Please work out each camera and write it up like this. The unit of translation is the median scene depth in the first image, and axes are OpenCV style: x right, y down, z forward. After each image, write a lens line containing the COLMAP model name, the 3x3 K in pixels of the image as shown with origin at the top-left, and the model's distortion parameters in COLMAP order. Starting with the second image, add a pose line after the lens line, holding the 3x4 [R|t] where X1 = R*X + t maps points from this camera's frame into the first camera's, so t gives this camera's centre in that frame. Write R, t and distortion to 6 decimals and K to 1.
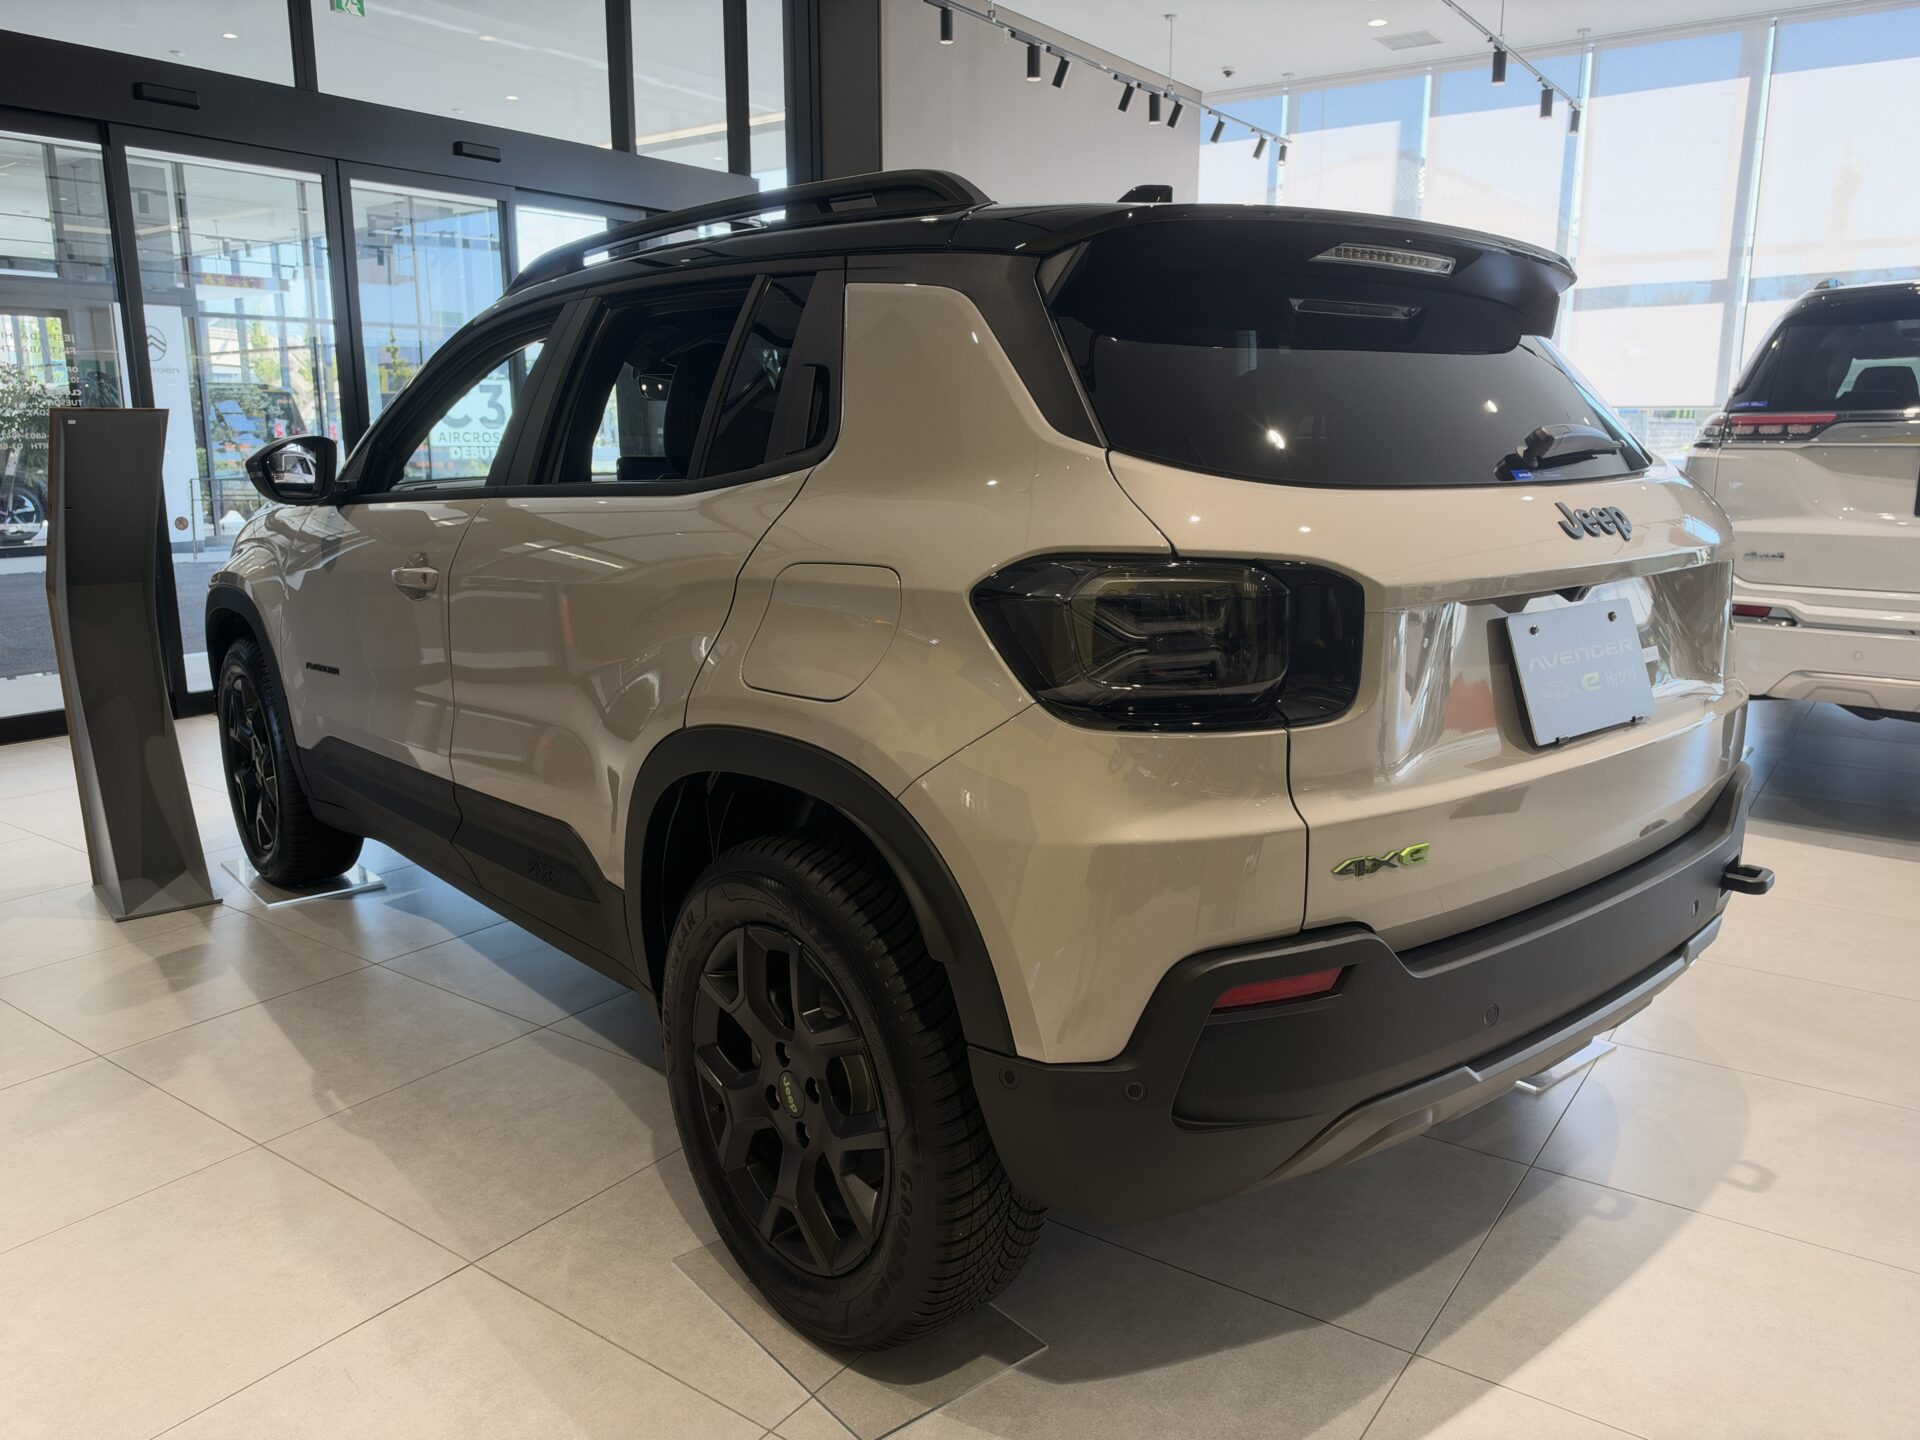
lens RADIAL K [[1403.3, 0, 976.0], [0, 1403.3, 724.1], [0, 0, 1]] dist [-0.008401, -0.009088]
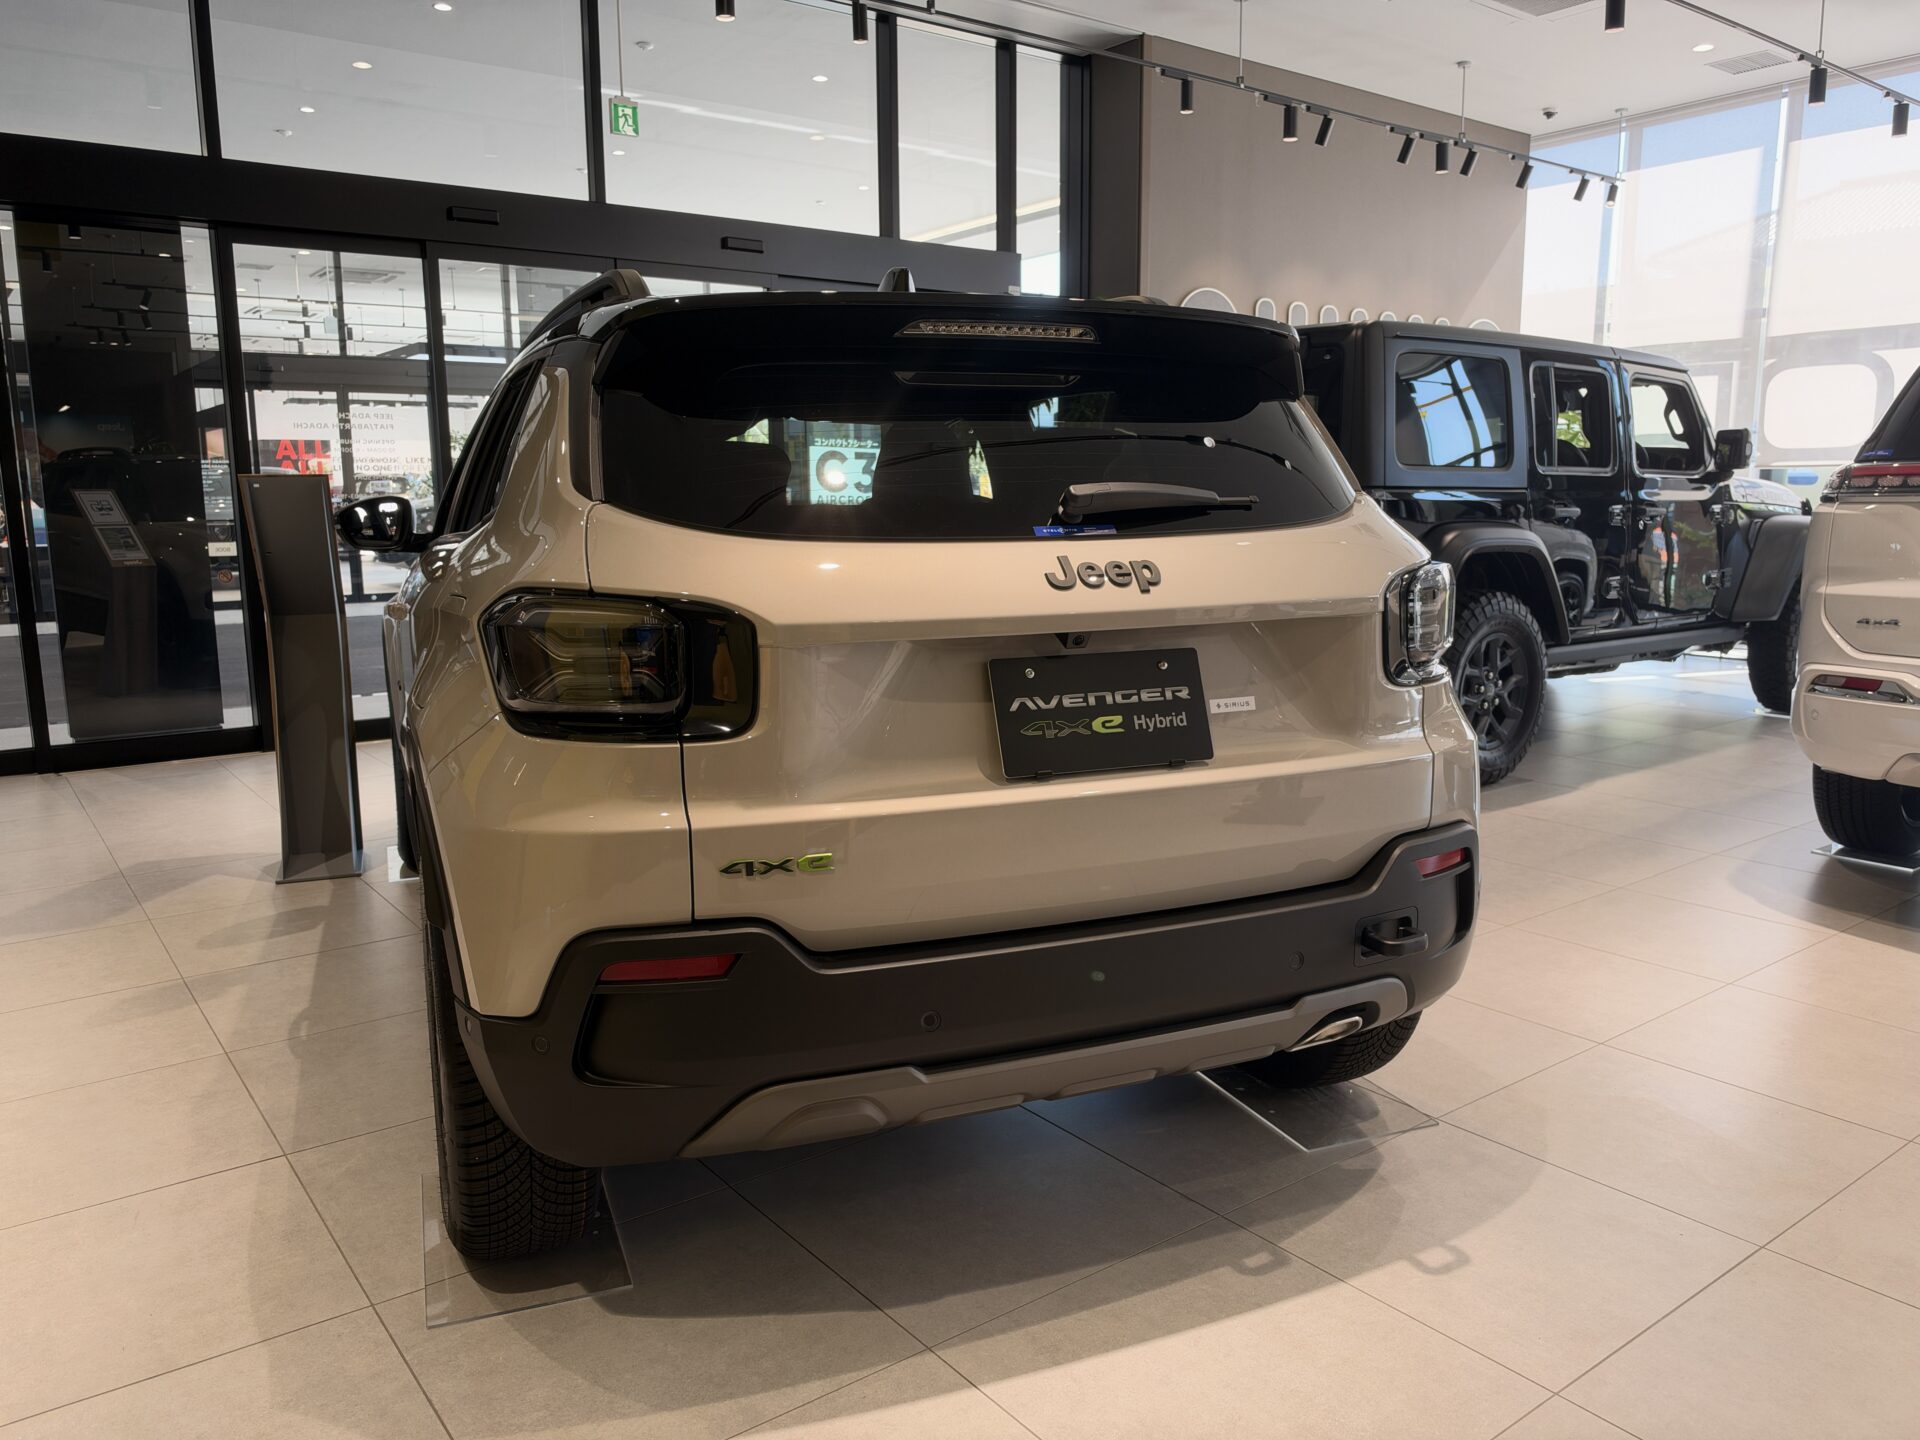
lens RADIAL K [[1403.3, 0, 980.2], [0, 1403.3, 735.8], [0, 0, 1]] dist [-0.008401, -0.009088]
pose [[0.953699, 0.045473, -0.297305, 0.288314], [-0.055269, 0.998168, -0.024623, 0.004522], [0.295641, 0.039915, 0.954465, -0.009945]]
